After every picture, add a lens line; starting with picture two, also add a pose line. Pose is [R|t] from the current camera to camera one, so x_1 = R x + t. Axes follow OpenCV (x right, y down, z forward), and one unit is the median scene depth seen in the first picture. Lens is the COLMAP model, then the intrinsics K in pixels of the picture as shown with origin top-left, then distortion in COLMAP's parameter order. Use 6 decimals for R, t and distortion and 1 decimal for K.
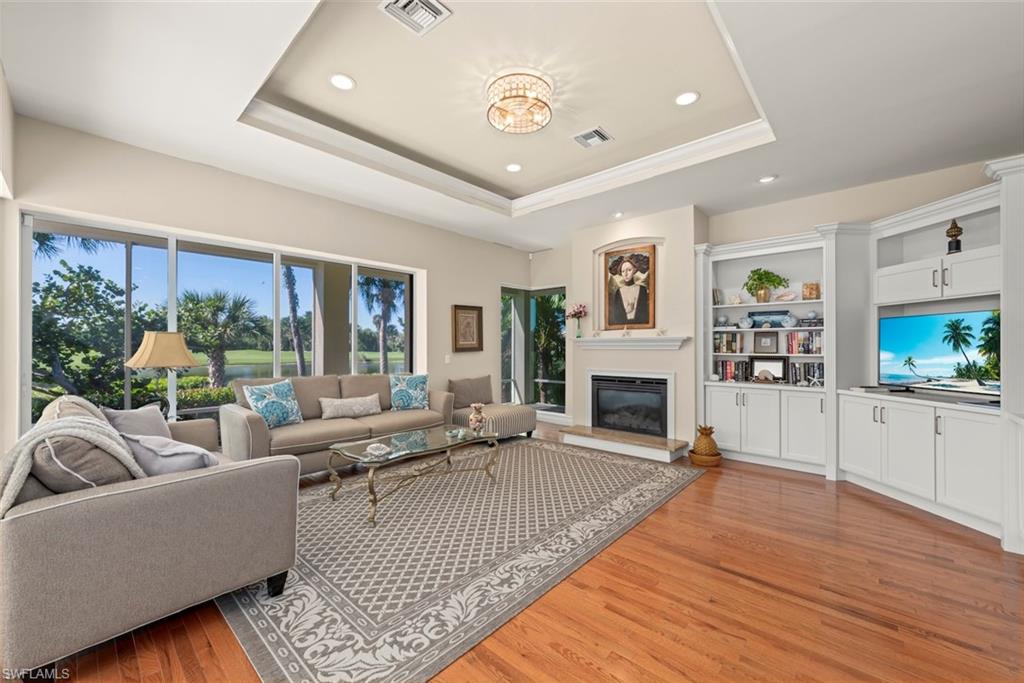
lens RADIAL K [[400.4, 0, 512.0], [0, 400.4, 341.5], [0, 0, 1]] dist [0.000644, 0.000054]
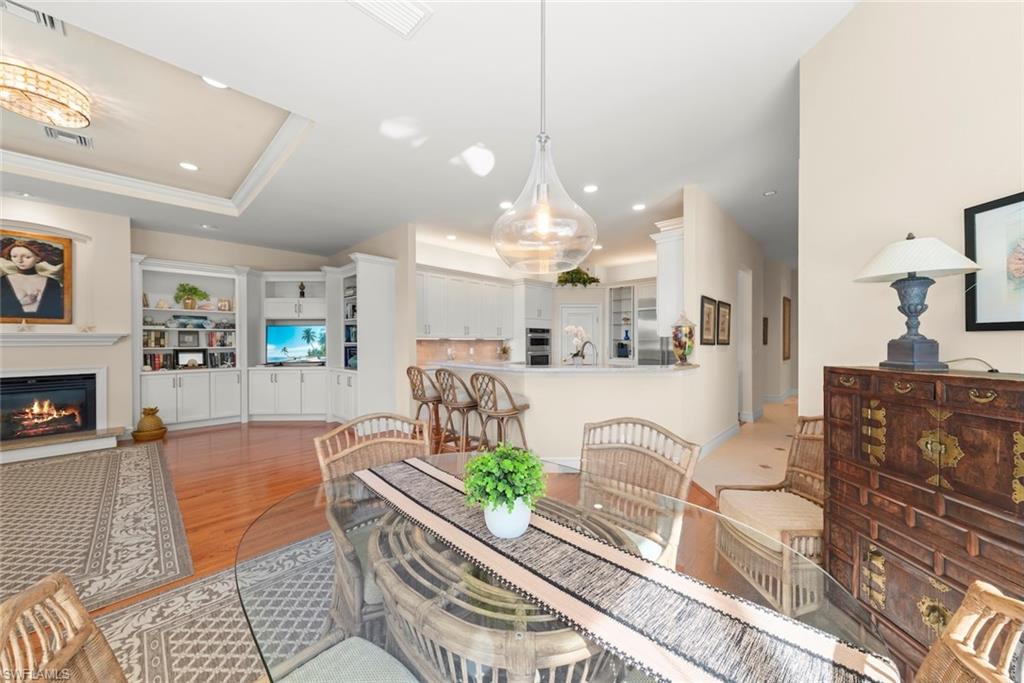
lens RADIAL K [[365.6, 0, 512.0], [0, 365.6, 341.5], [0, 0, 1]] dist [-0.001736, 0.000002]
pose [[0.038172, -0.003082, 0.999266, -0.557177], [-0.008144, 0.999961, 0.003396, -0.002216], [-0.999238, -0.008267, 0.038146, -0.131056]]
